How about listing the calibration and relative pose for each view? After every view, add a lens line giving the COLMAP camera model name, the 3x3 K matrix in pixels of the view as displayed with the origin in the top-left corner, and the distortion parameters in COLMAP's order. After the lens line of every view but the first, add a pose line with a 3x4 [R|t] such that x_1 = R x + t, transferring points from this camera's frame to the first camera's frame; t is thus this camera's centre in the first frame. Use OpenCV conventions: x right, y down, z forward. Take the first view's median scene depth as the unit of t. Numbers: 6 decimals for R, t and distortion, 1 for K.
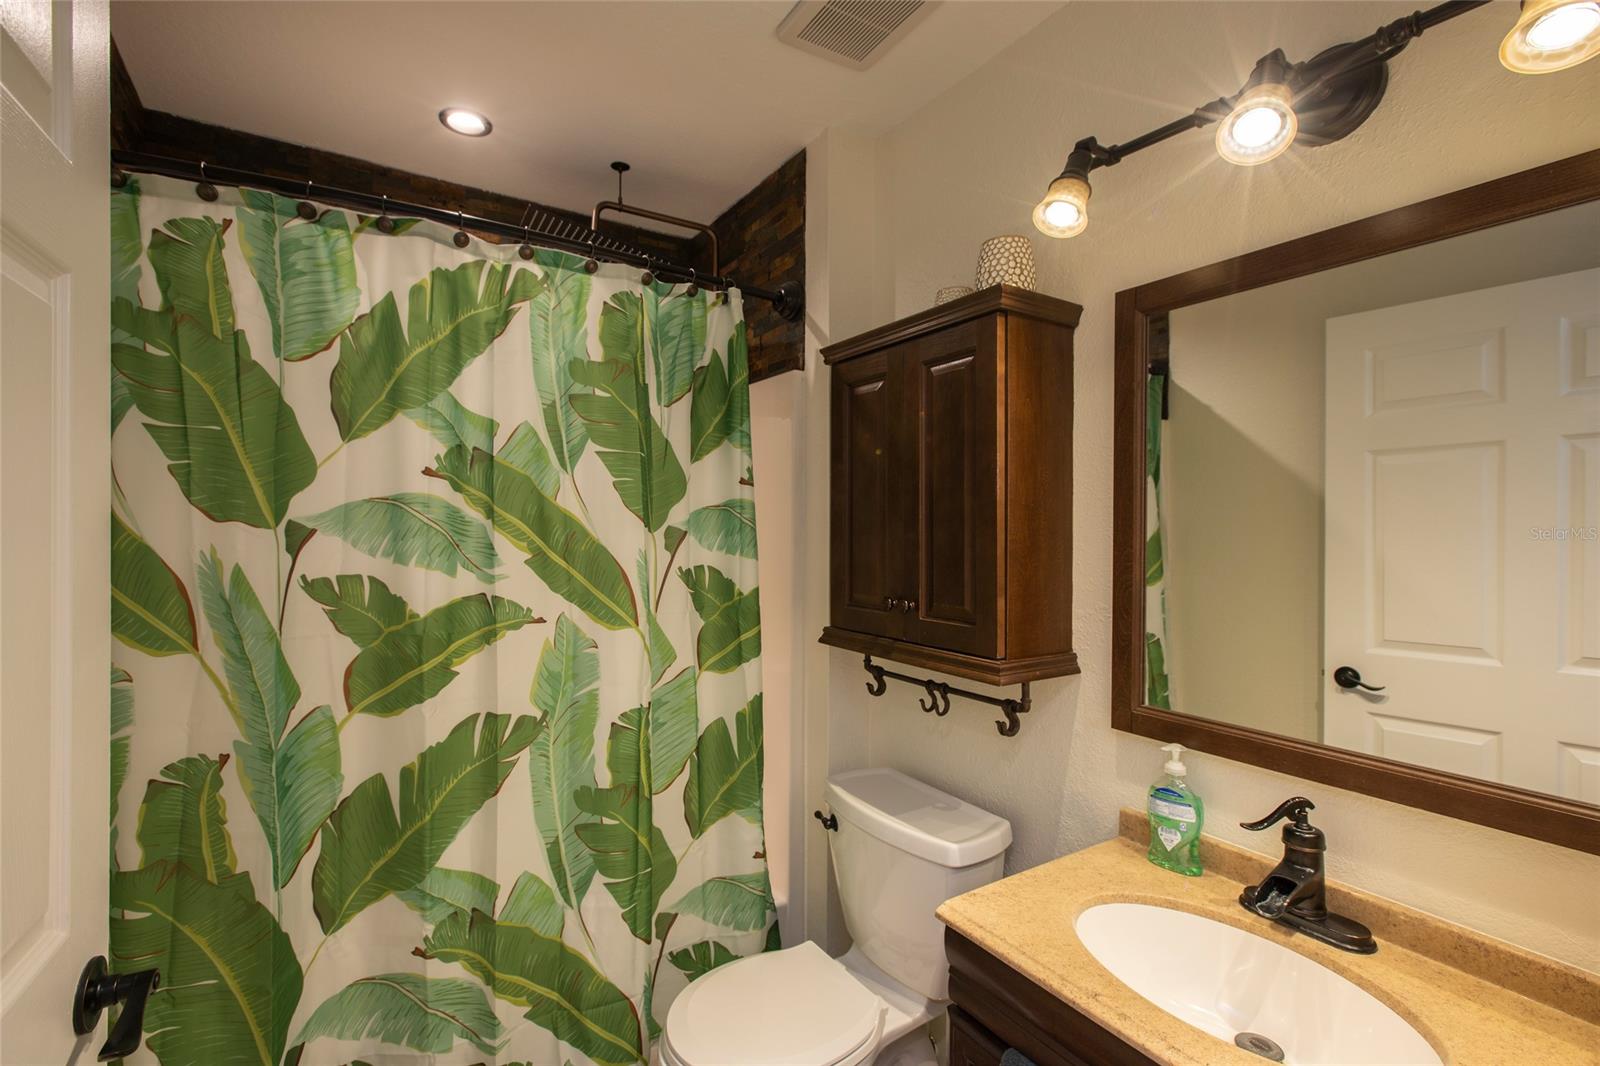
lens RADIAL K [[732.9, 0, 802.8], [0, 732.9, 531.8], [0, 0, 1]] dist [-0.019965, 0.004486]
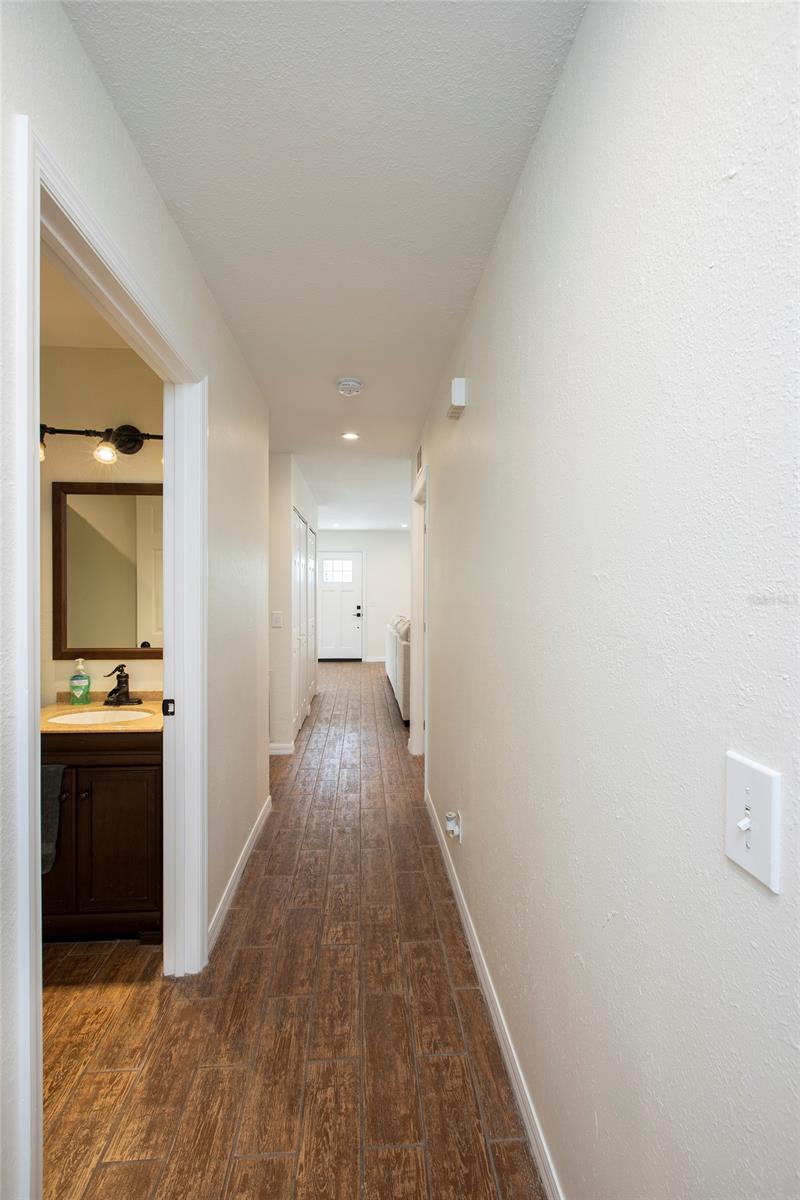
lens RADIAL K [[549.6, 0, 402.9], [0, 549.6, 590.3], [0, 0, 1]] dist [-0.019965, 0.004486]
pose [[0.490730, -0.007249, 0.871282, -0.704656], [-0.013085, 0.999791, 0.015688, -0.017920], [-0.871214, -0.019100, 0.490532, -1.100807]]
